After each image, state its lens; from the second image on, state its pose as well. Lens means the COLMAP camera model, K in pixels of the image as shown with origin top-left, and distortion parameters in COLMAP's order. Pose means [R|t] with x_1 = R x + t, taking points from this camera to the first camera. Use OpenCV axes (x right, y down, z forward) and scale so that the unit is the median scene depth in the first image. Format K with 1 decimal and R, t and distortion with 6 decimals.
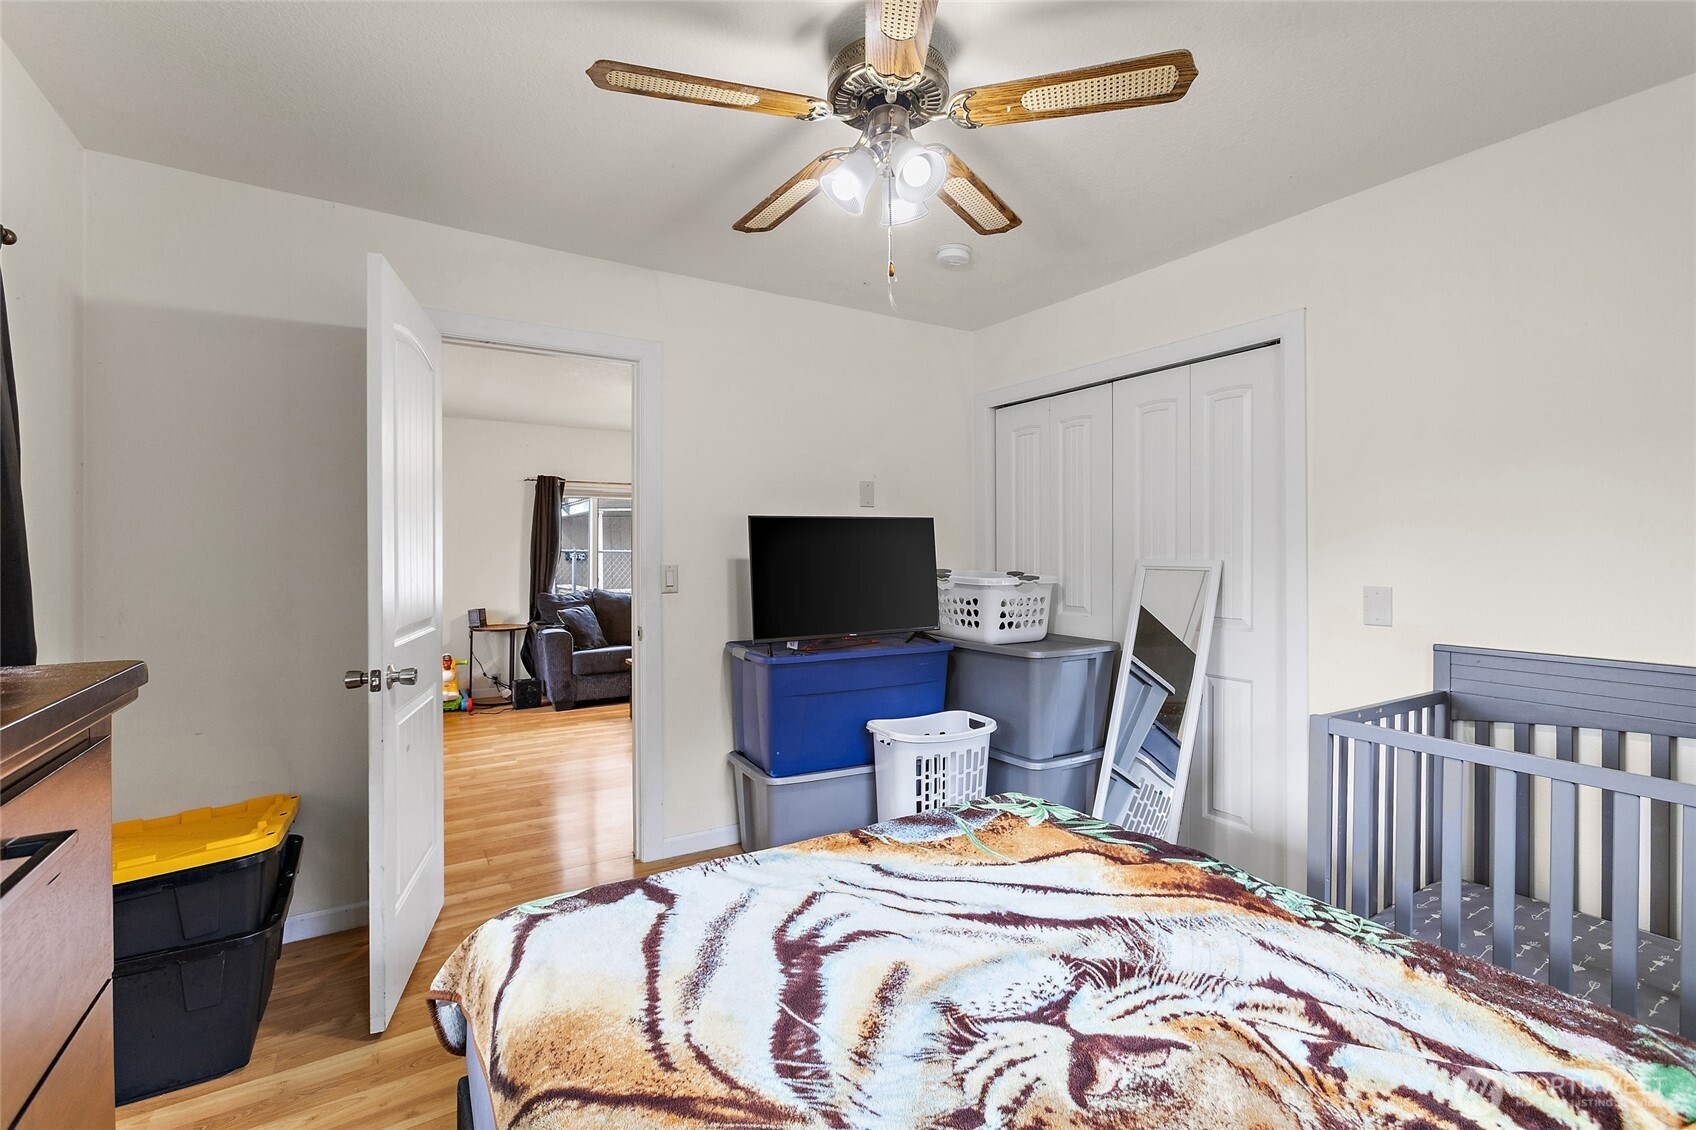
lens RADIAL K [[747.9, 0, 854.1], [0, 747.9, 563.1], [0, 0, 1]] dist [-0.007910, 0.003295]
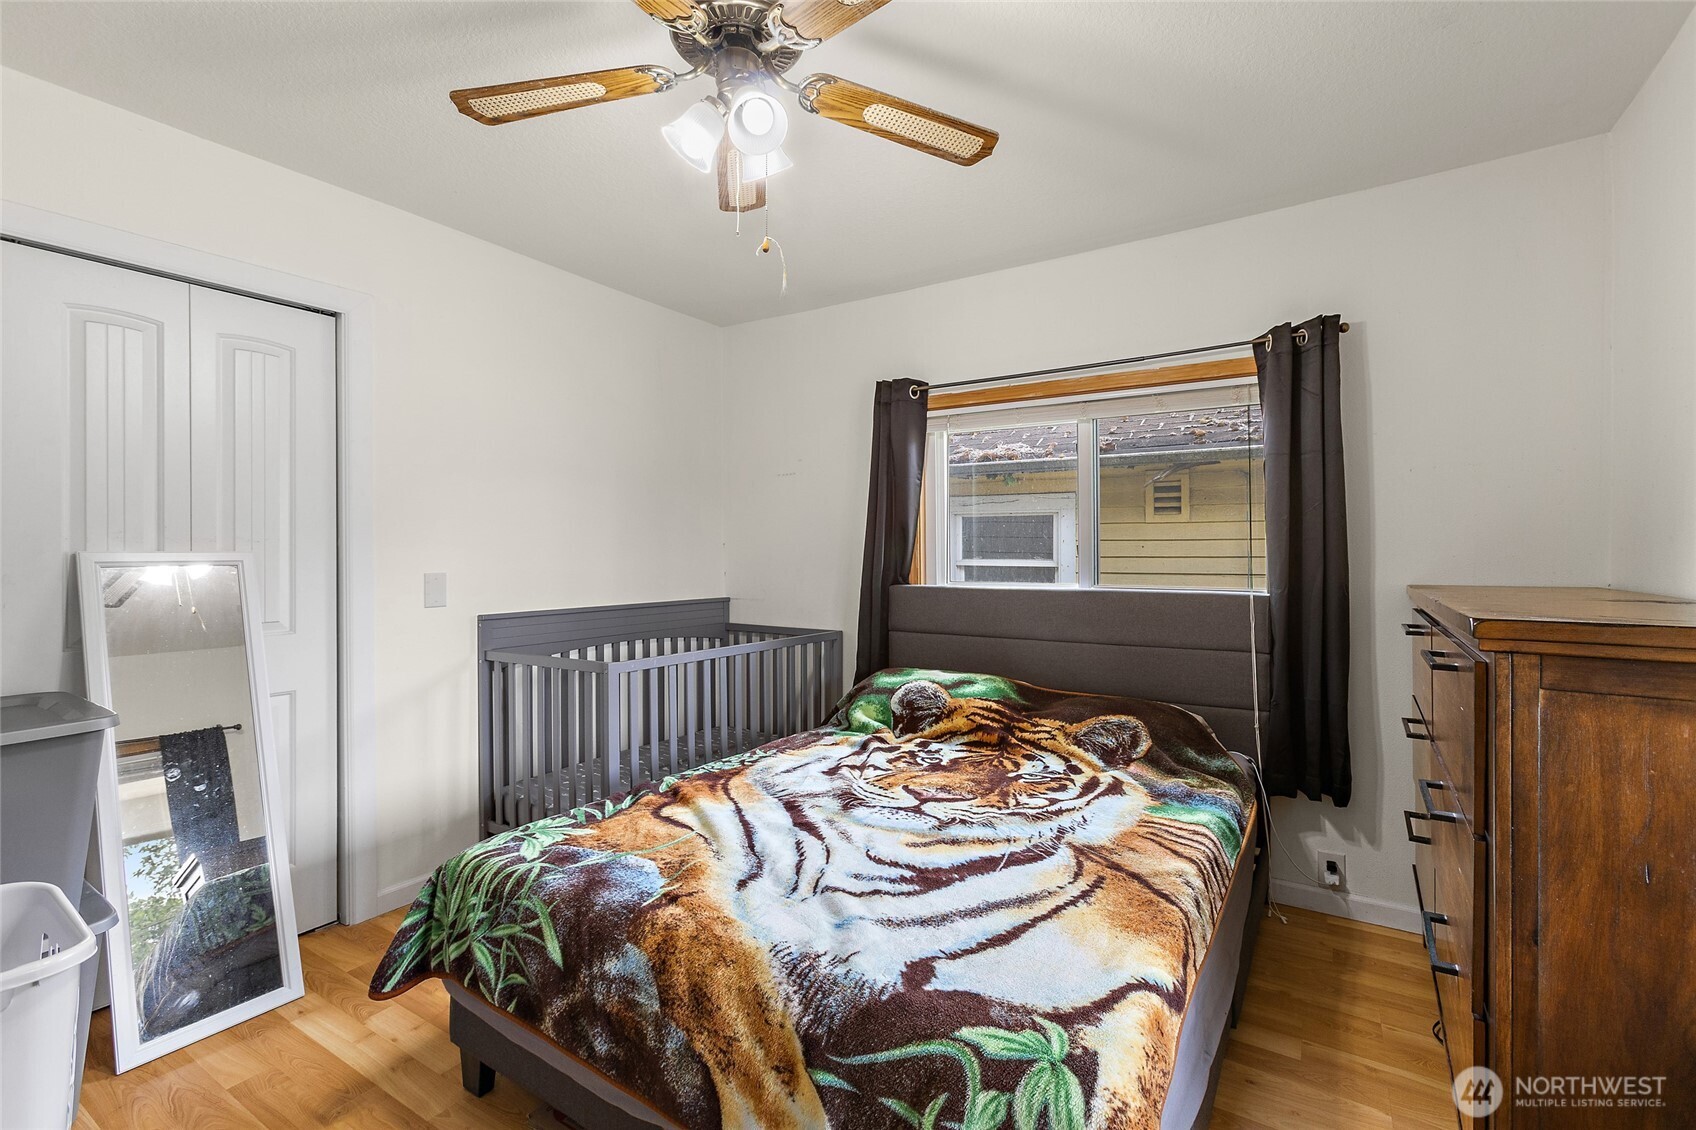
lens RADIAL K [[747.9, 0, 860.0], [0, 747.9, 552.0], [0, 0, 1]] dist [-0.007910, 0.003295]
pose [[-0.425341, 0.001729, 0.905032, -1.048172], [0.014074, 0.999890, 0.004705, 0.006516], [-0.904924, 0.014739, -0.425318, 1.546837]]
